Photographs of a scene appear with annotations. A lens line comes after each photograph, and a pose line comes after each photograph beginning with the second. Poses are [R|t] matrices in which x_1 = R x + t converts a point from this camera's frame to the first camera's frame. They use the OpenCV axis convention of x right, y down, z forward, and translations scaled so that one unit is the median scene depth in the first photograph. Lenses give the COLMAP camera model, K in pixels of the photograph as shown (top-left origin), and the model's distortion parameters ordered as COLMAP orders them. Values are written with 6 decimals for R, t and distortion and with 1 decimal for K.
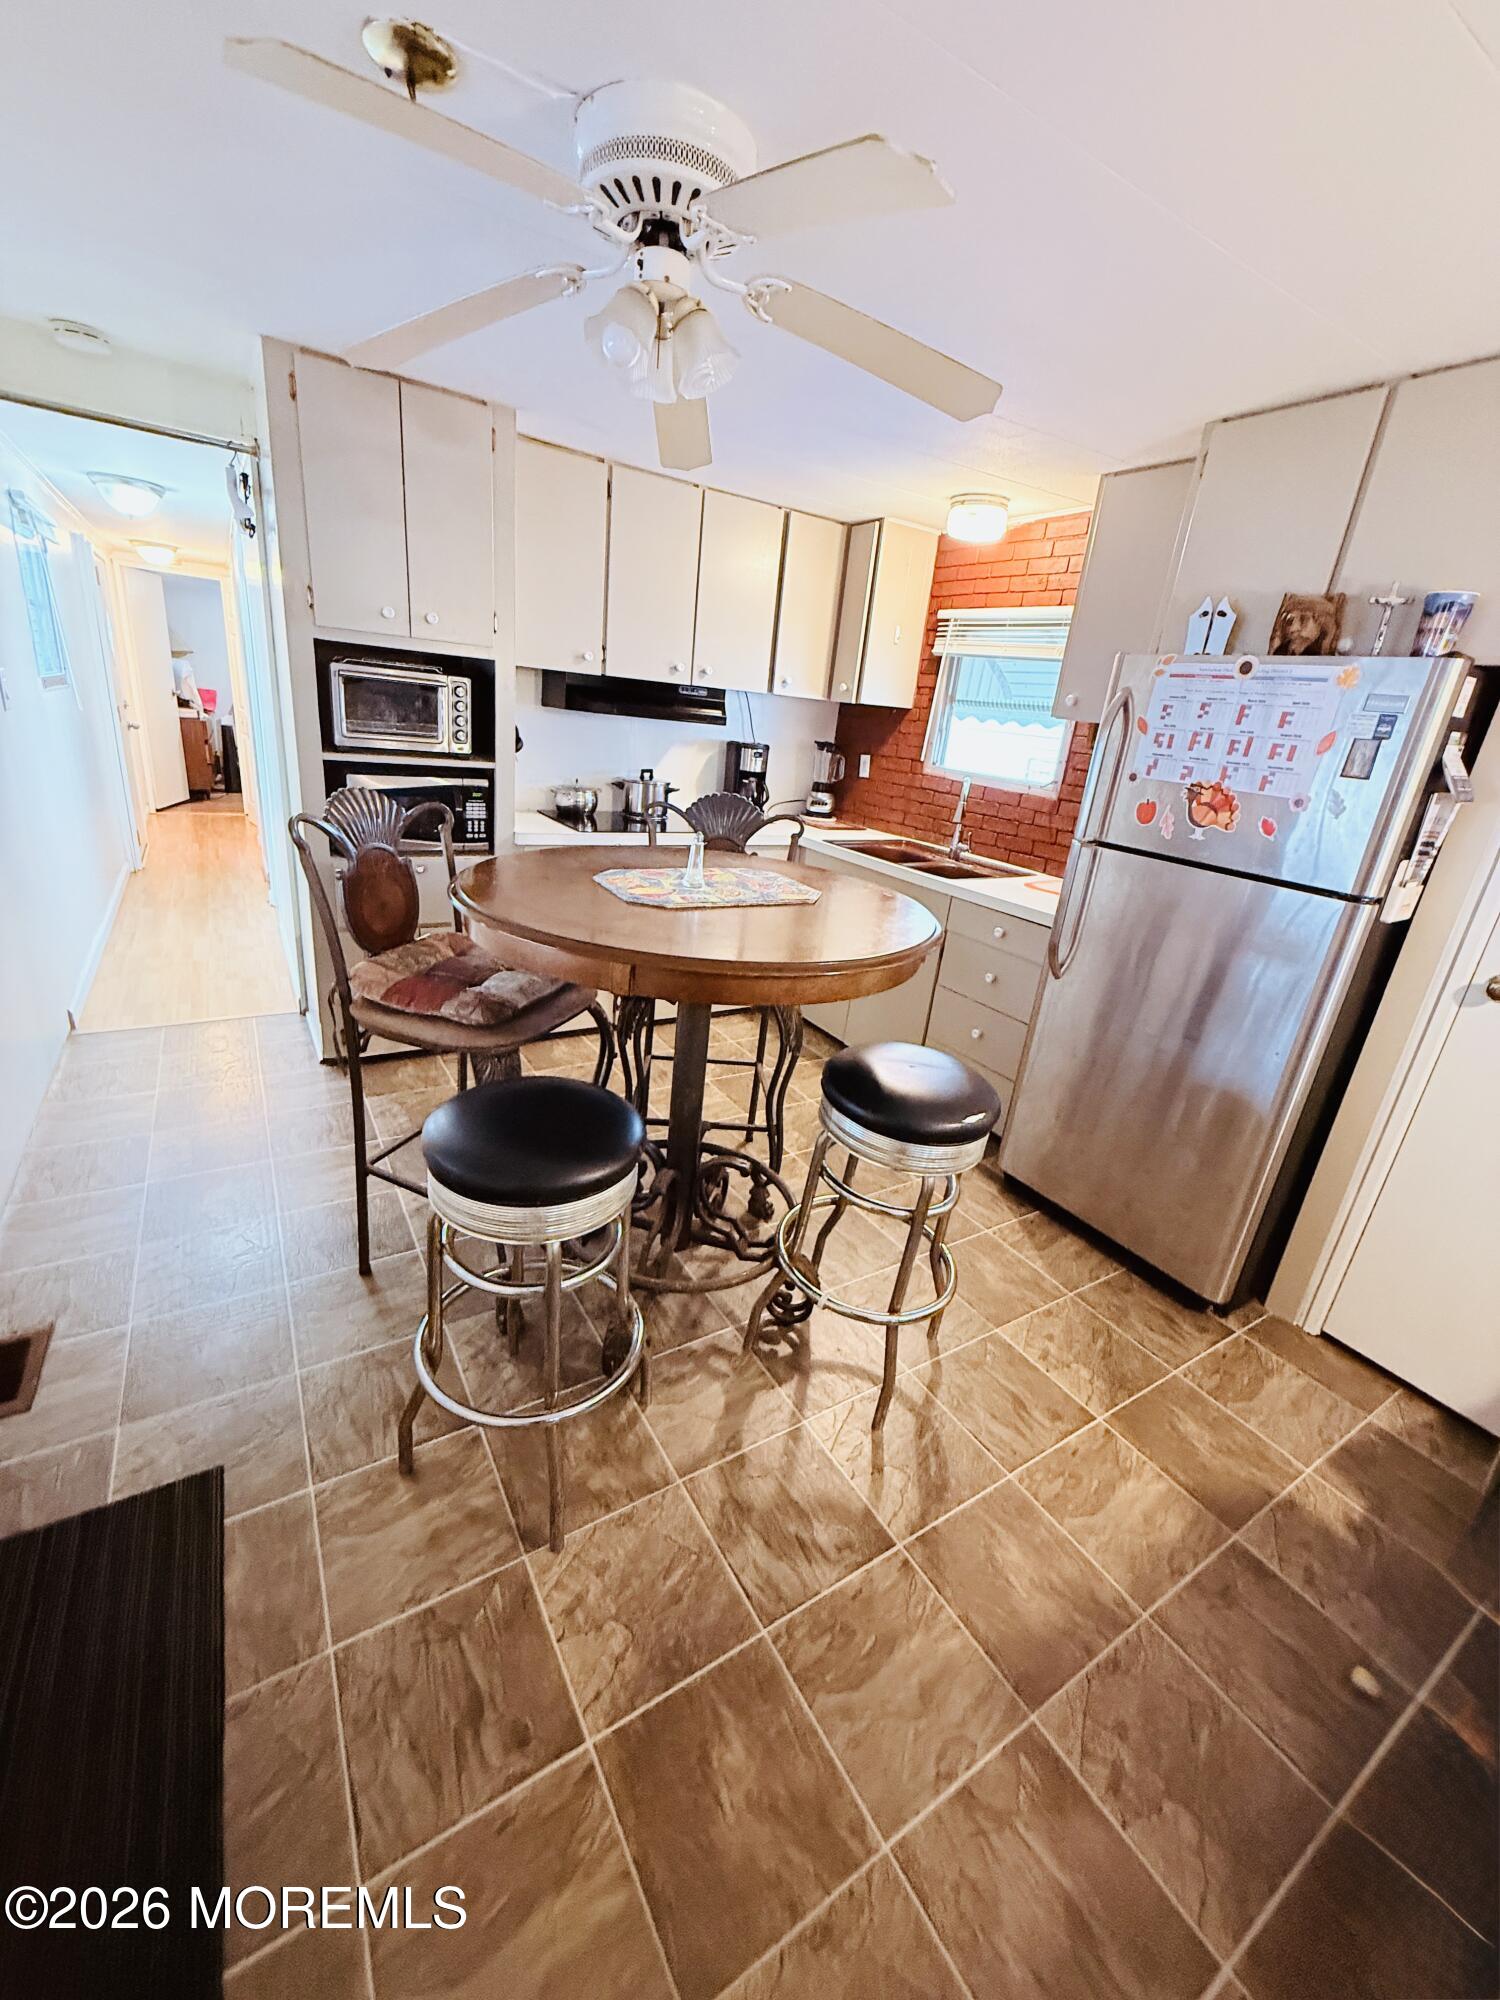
lens RADIAL K [[799.3, 0, 751.9], [0, 799.3, 989.9], [0, 0, 1]] dist [-0.002168, 0.000975]
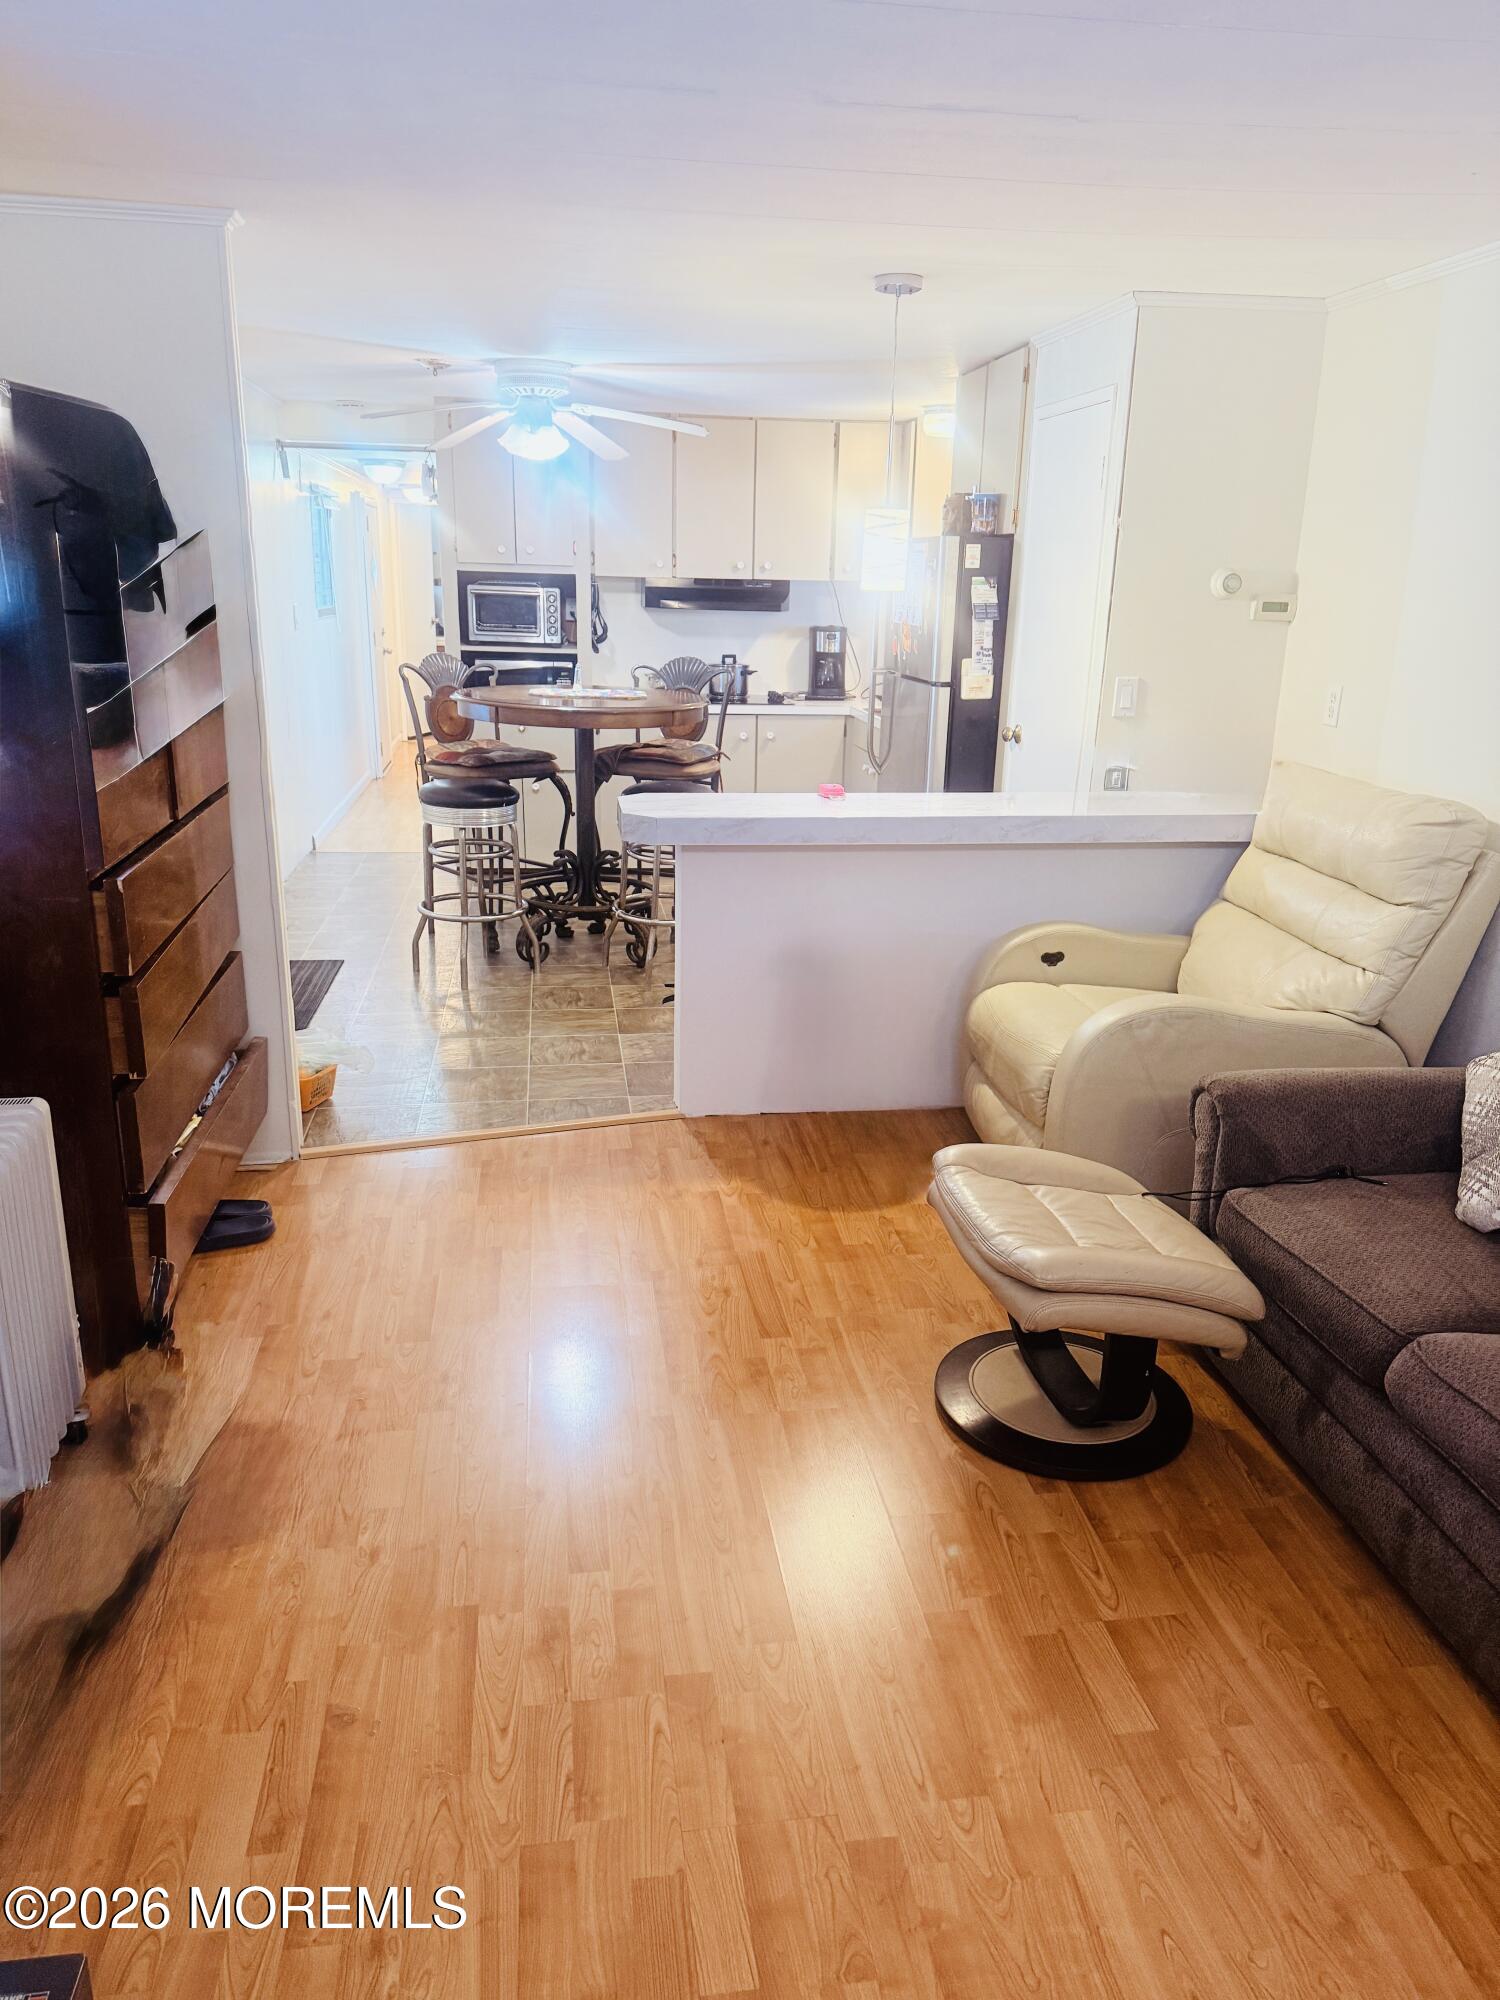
lens RADIAL K [[1414.9, 0, 758.7], [0, 1414.9, 1015.5], [0, 0, 1]] dist [0.088459, -0.107358]
pose [[0.911097, 0.044743, -0.409756, 0.999375], [-0.070791, 0.996306, -0.048613, 0.439622], [0.406067, 0.073298, 0.910899, -1.052900]]
